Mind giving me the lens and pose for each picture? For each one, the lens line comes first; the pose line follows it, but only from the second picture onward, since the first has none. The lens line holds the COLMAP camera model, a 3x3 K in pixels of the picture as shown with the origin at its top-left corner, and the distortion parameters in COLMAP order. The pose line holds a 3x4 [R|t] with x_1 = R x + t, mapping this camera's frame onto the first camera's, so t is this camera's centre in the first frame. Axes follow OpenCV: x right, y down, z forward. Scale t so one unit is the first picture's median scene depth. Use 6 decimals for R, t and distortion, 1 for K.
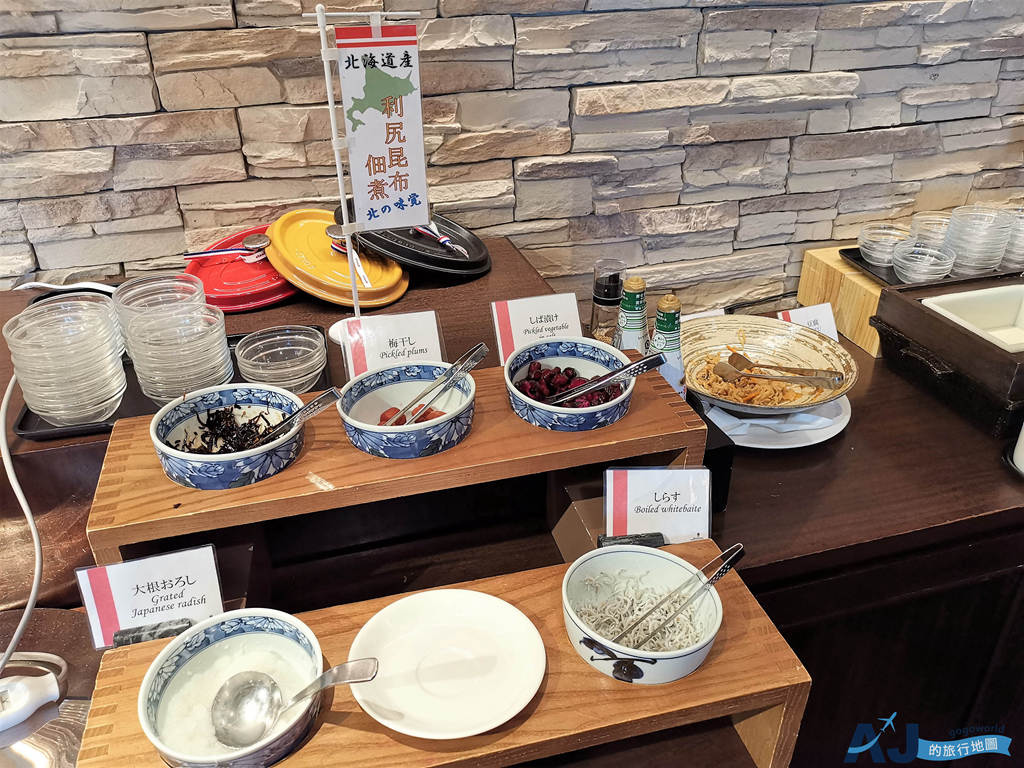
lens RADIAL K [[800.6, 0, 512.1], [0, 800.6, 385.4], [0, 0, 1]] dist [0.055127, -0.040101]
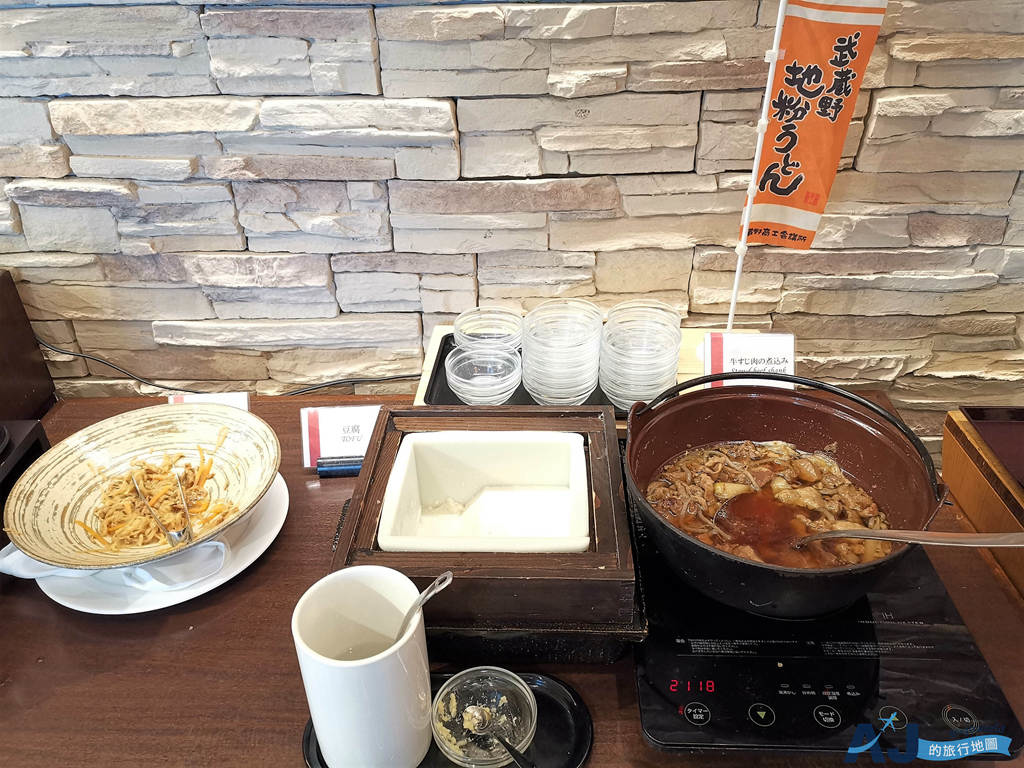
lens RADIAL K [[800.6, 0, 510.8], [0, 800.6, 385.5], [0, 0, 1]] dist [0.055127, -0.040101]
pose [[0.950078, 0.157930, -0.269092, 0.715259], [-0.142116, 0.986819, 0.077401, -0.198647], [0.277769, -0.035295, 0.959999, 0.311878]]
